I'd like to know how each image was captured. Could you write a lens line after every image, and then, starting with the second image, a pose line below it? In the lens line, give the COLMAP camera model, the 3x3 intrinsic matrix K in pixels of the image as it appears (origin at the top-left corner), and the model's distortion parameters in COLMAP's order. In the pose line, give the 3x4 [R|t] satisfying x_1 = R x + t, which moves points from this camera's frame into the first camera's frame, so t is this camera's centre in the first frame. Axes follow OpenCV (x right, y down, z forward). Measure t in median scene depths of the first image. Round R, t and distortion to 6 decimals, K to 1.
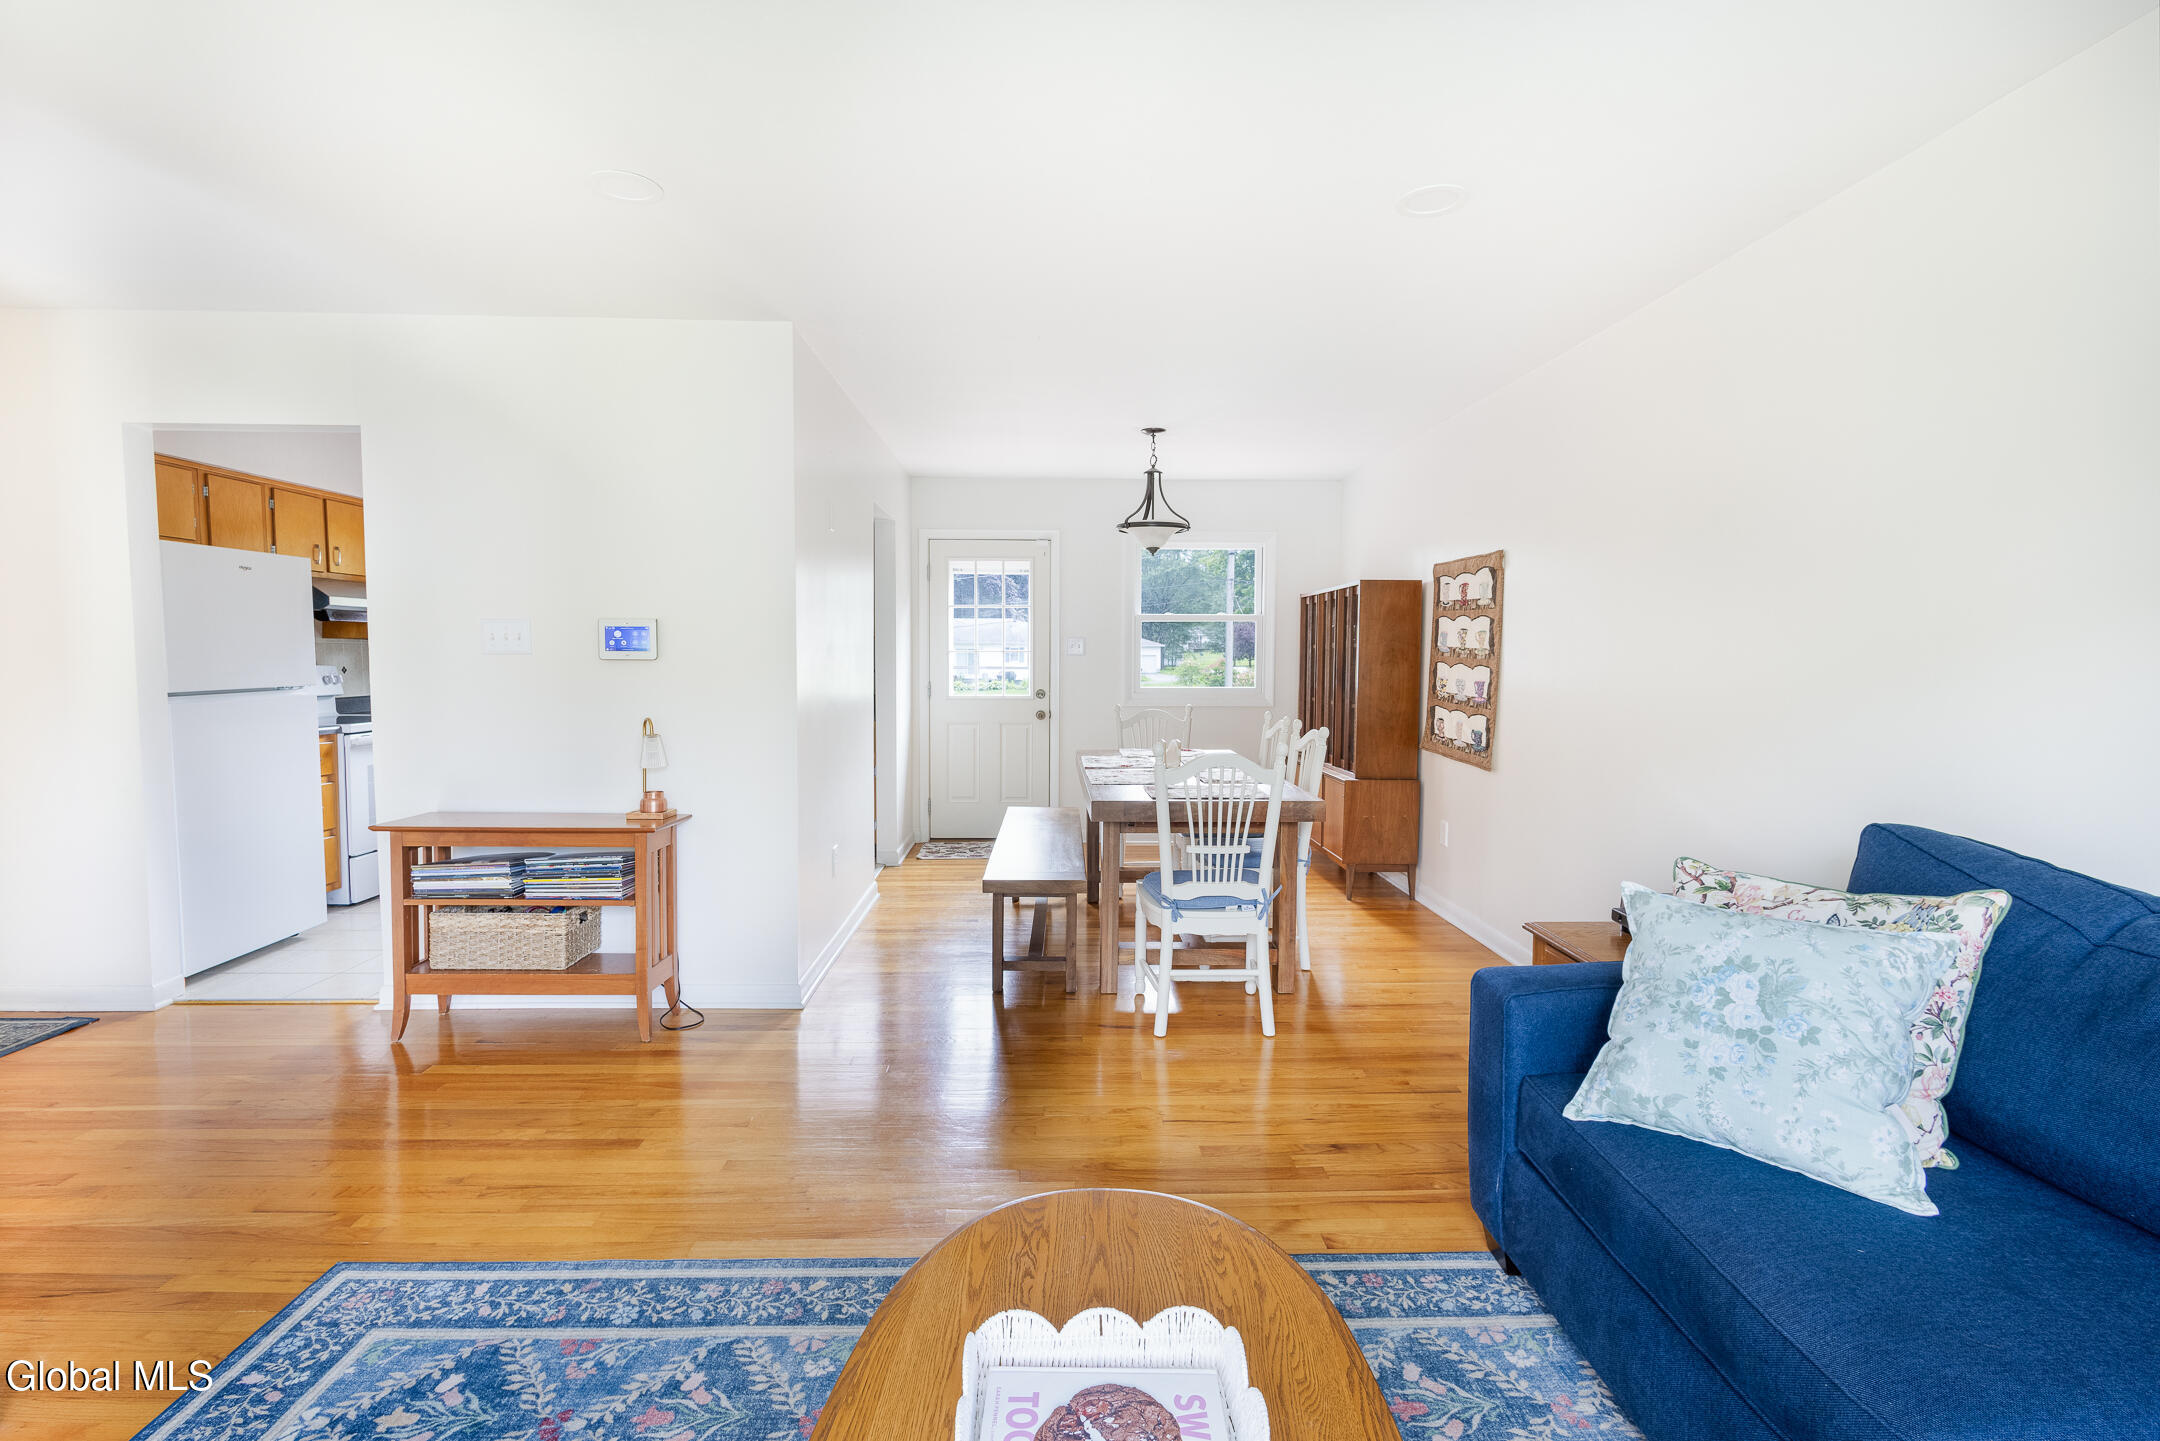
lens RADIAL K [[1005.9, 0, 1072.7], [0, 1005.9, 717.1], [0, 0, 1]] dist [0.000017, -0.000324]
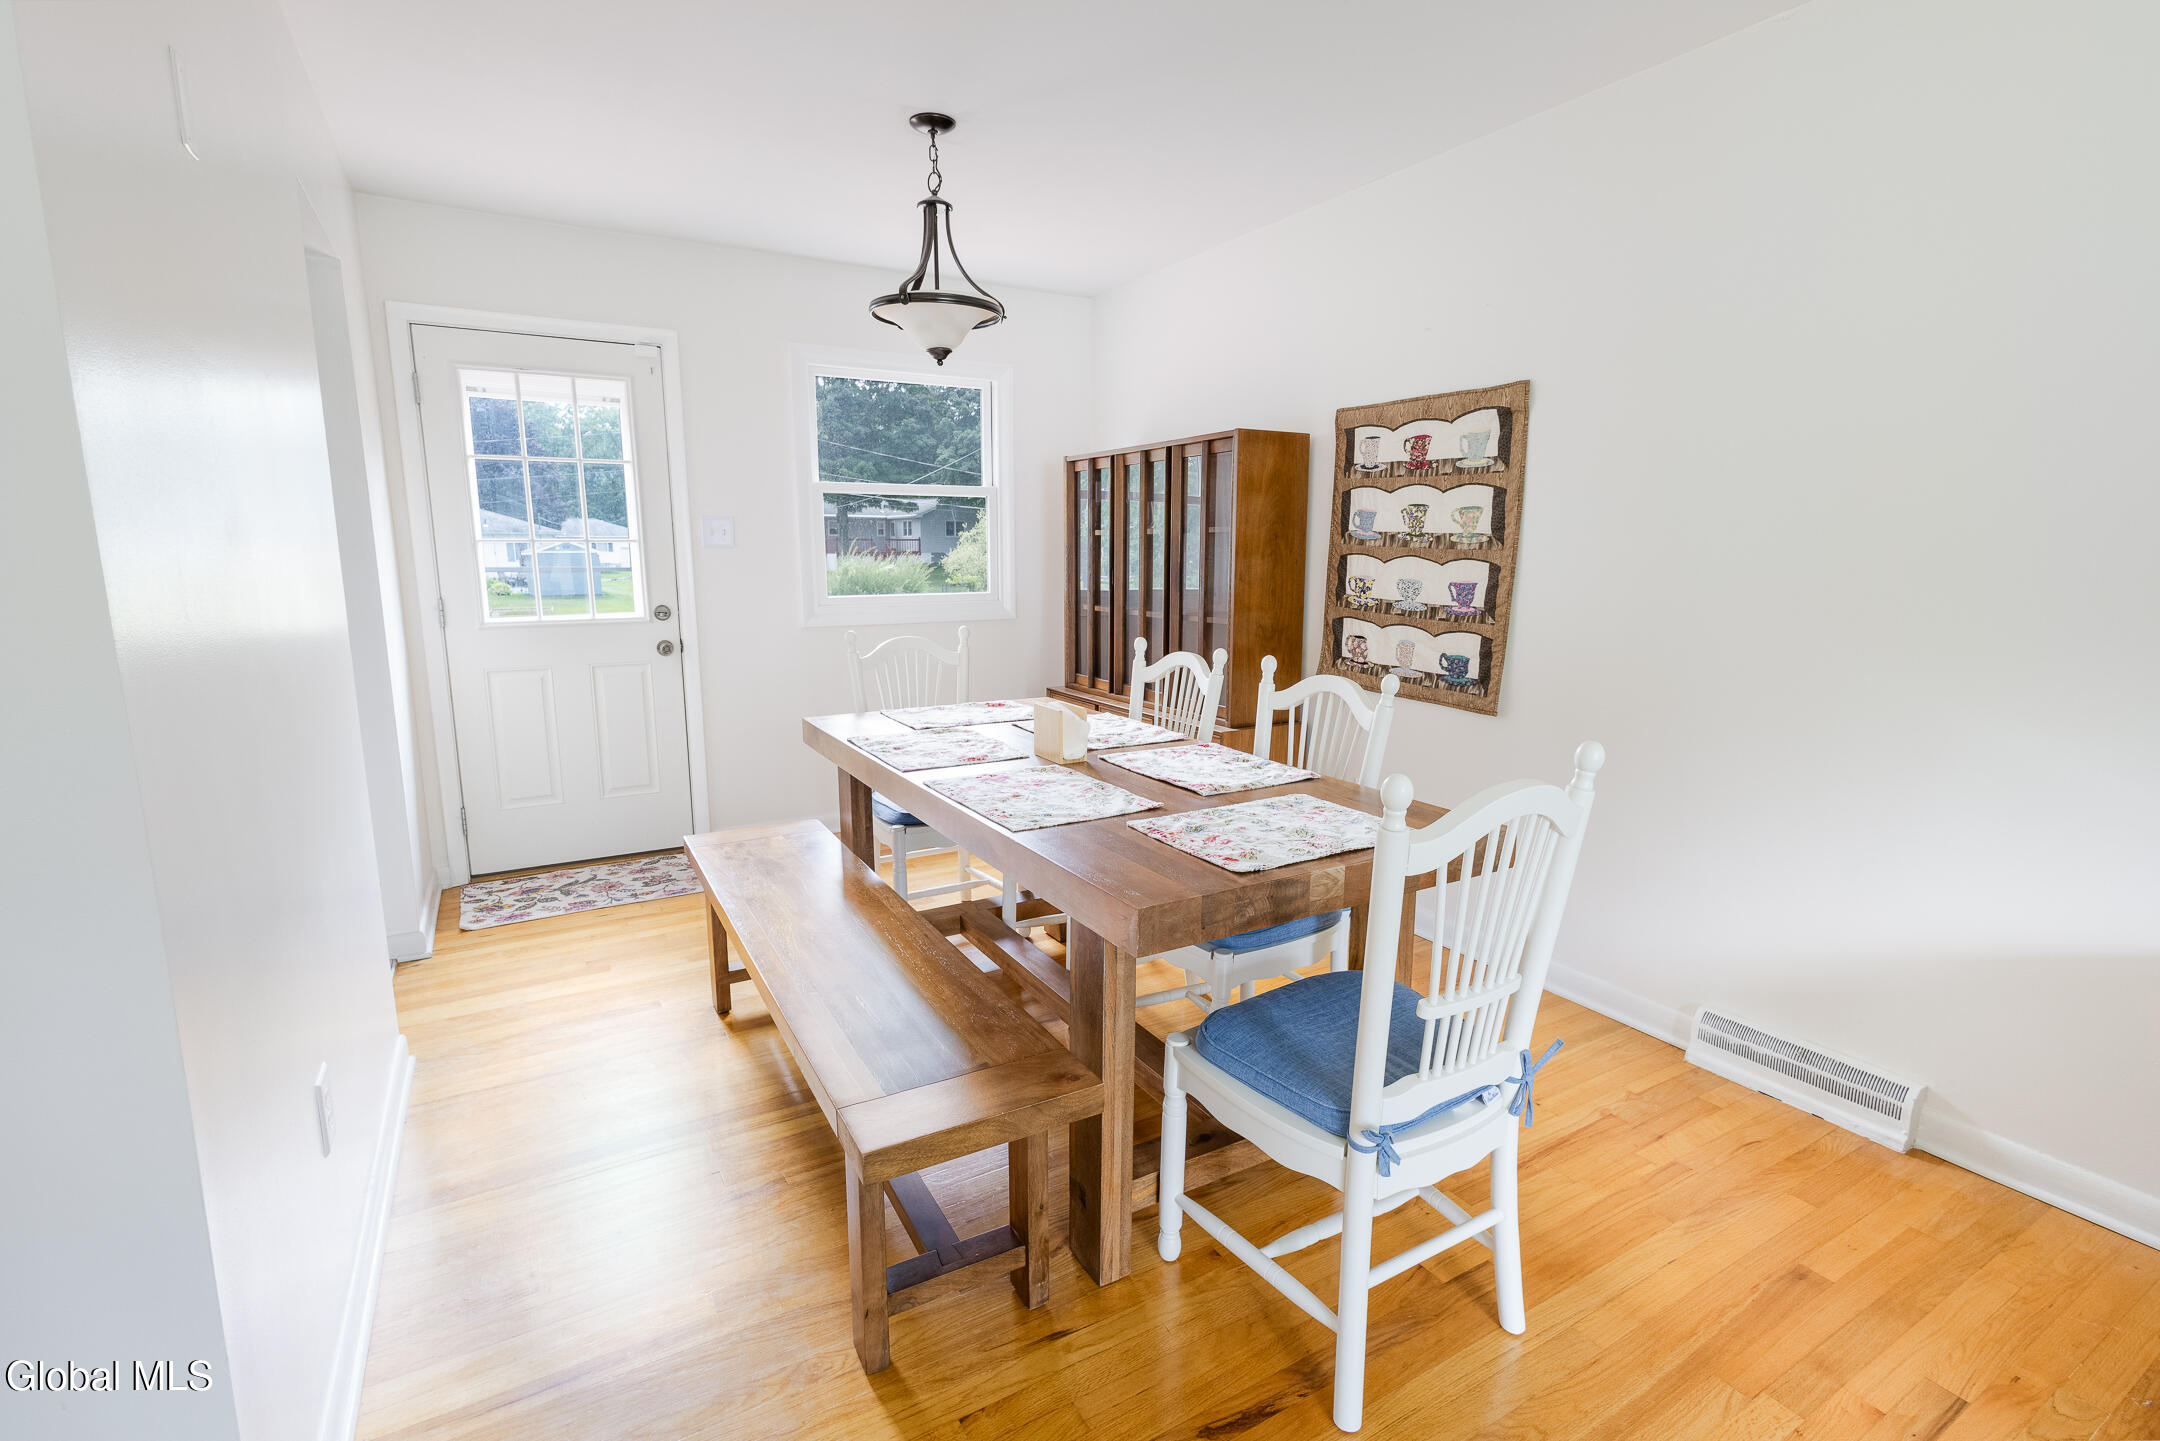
lens RADIAL K [[1005.9, 0, 1097.4], [0, 1005.9, 721.7], [0, 0, 1]] dist [0.000017, -0.000324]
pose [[0.876098, -0.086968, 0.474224, -0.136357], [0.033946, 0.992282, 0.119263, -0.030620], [-0.480936, -0.088388, 0.872289, 0.501341]]
